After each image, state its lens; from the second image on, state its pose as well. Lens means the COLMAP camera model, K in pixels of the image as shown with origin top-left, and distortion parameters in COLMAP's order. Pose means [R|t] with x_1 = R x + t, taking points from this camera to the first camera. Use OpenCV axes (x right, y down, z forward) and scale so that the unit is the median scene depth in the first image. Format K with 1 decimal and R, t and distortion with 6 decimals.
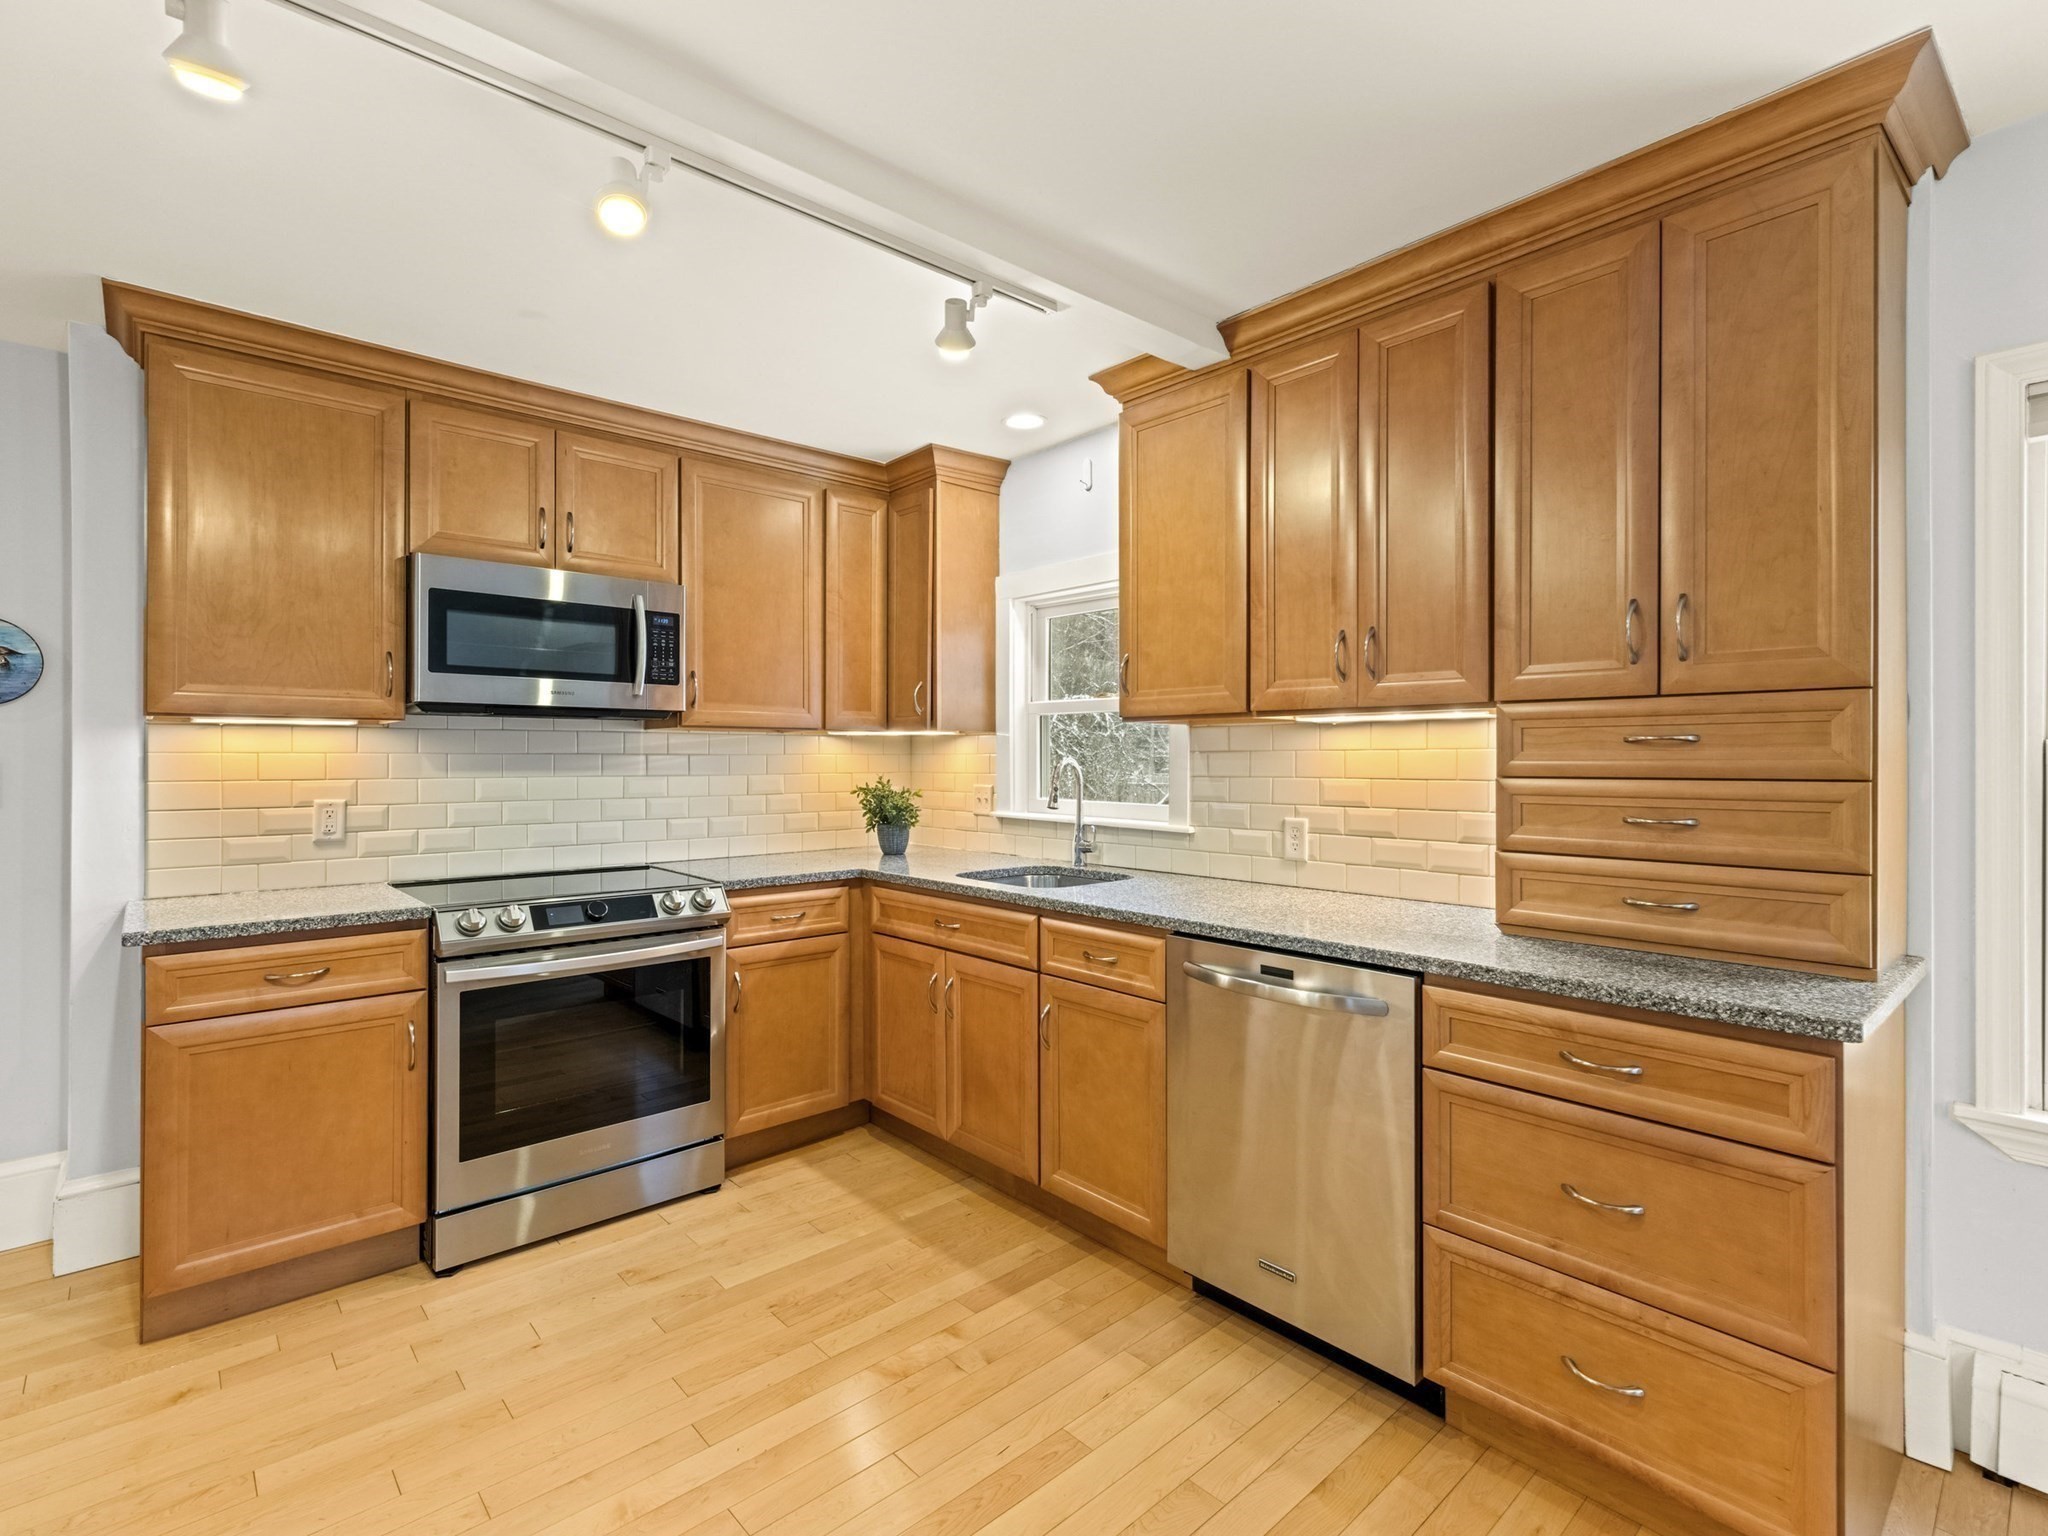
lens RADIAL K [[966.3, 0, 1026.8], [0, 966.3, 758.3], [0, 0, 1]] dist [0.000197, 0.000191]
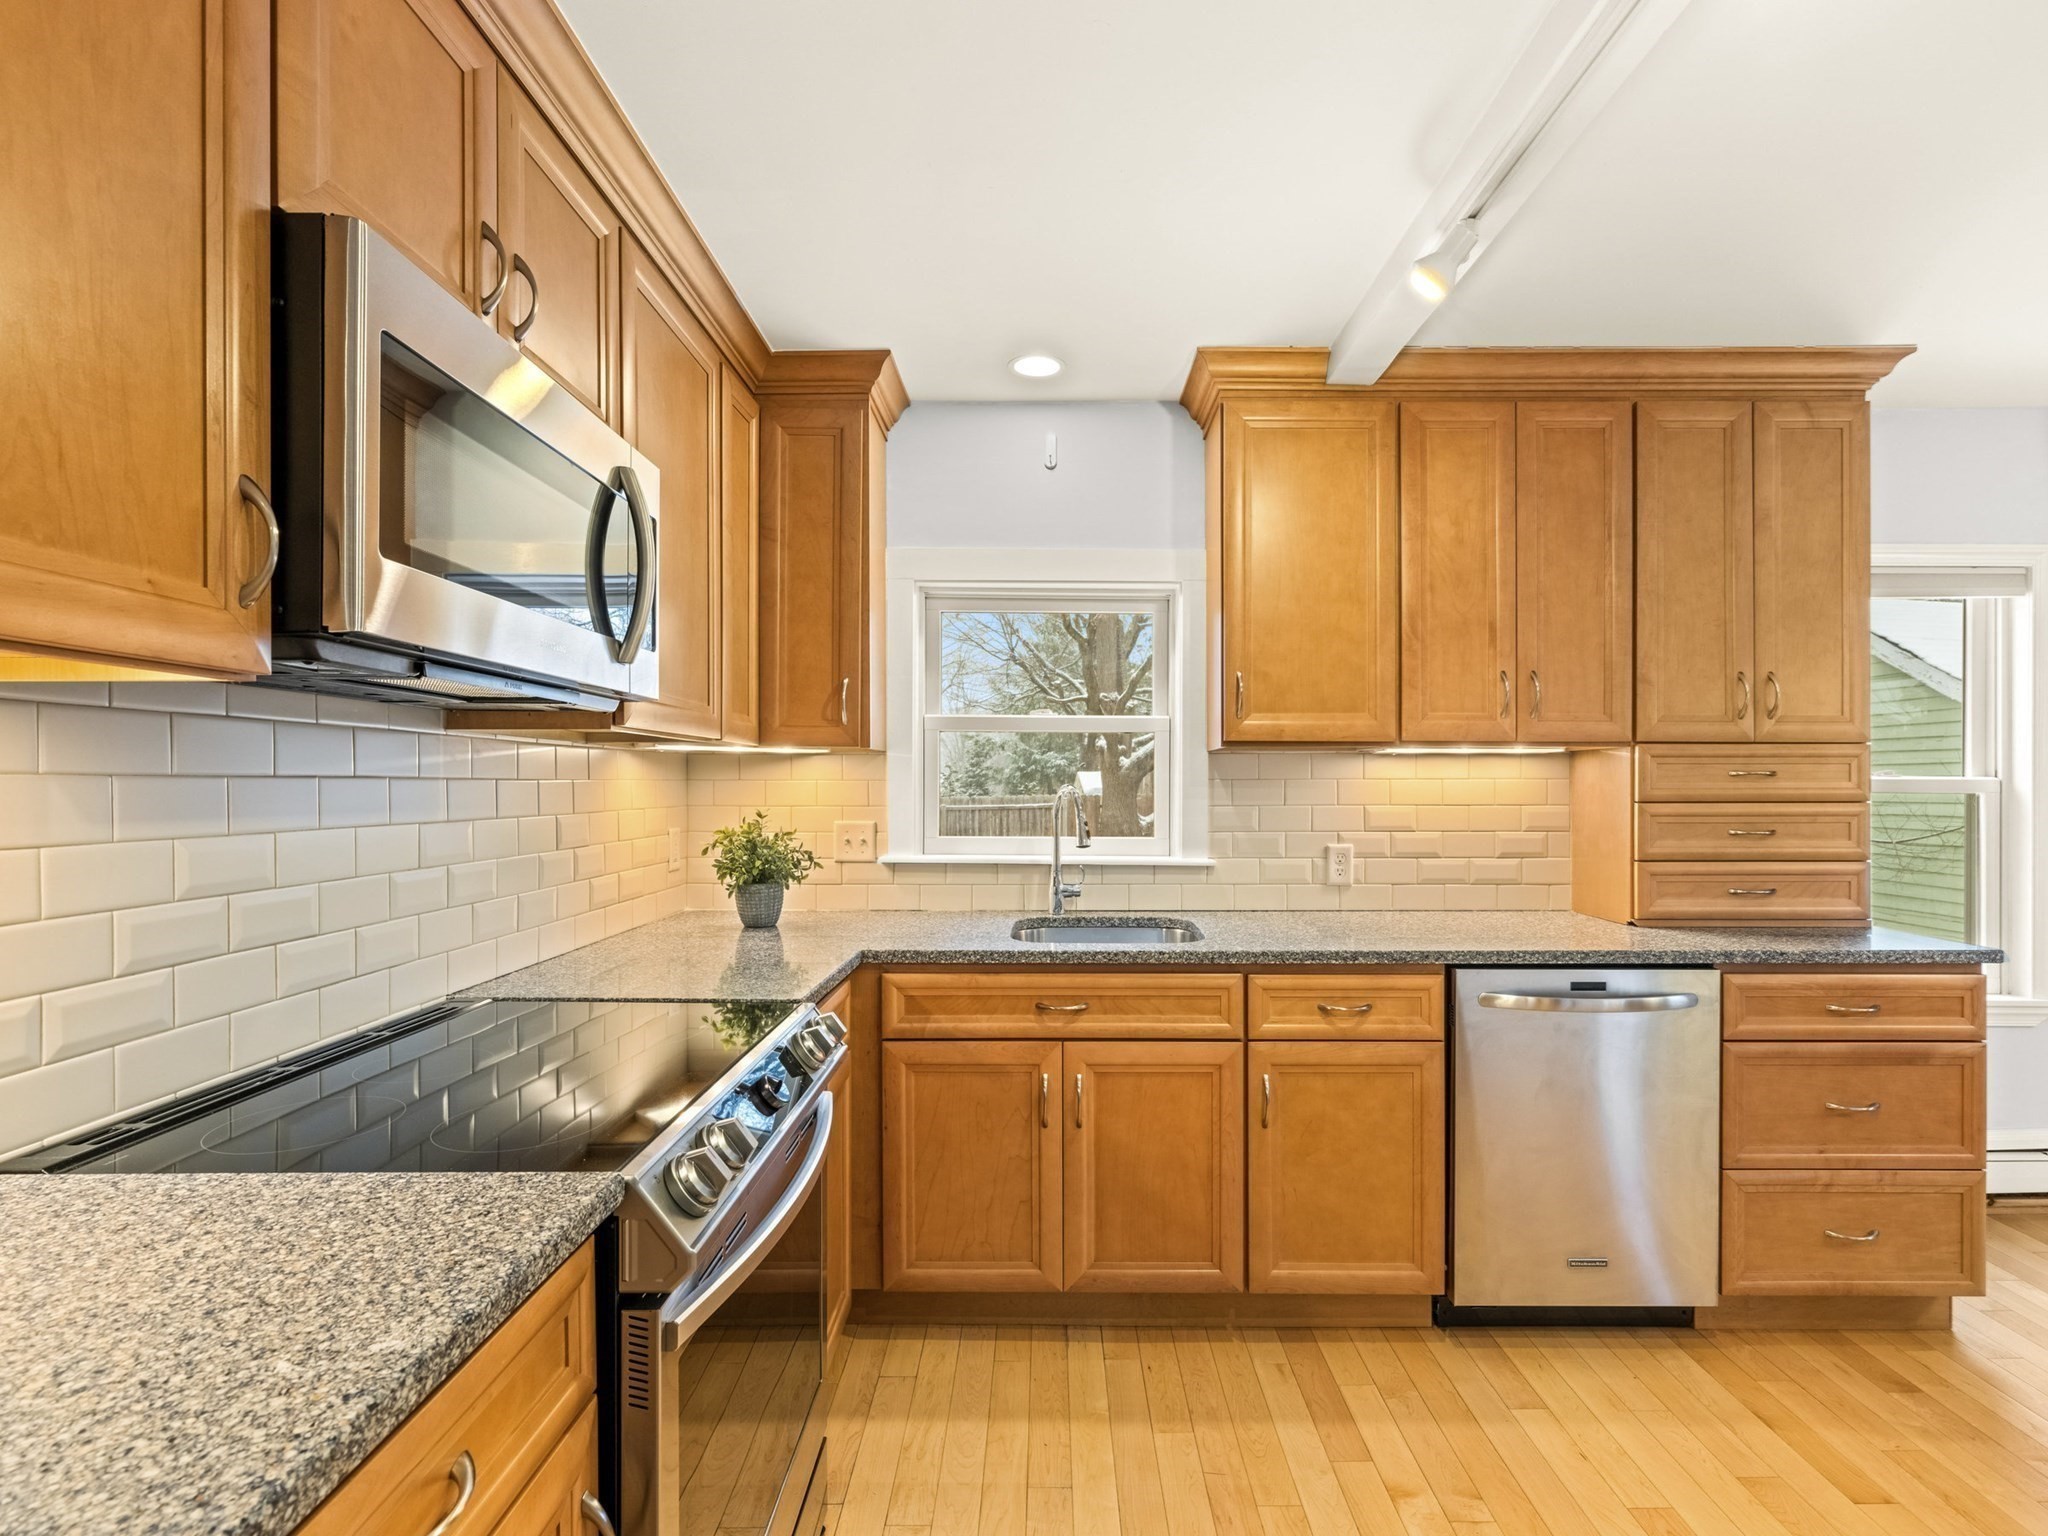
lens RADIAL K [[963.2, 0, 1045.9], [0, 963.2, 787.1], [0, 0, 1]] dist [-0.000513, 0.000913]
pose [[0.668629, -0.001848, 0.743594, -0.692965], [-0.001097, 0.999993, 0.003472, -0.002688], [-0.743596, -0.003138, 0.668622, 0.538466]]
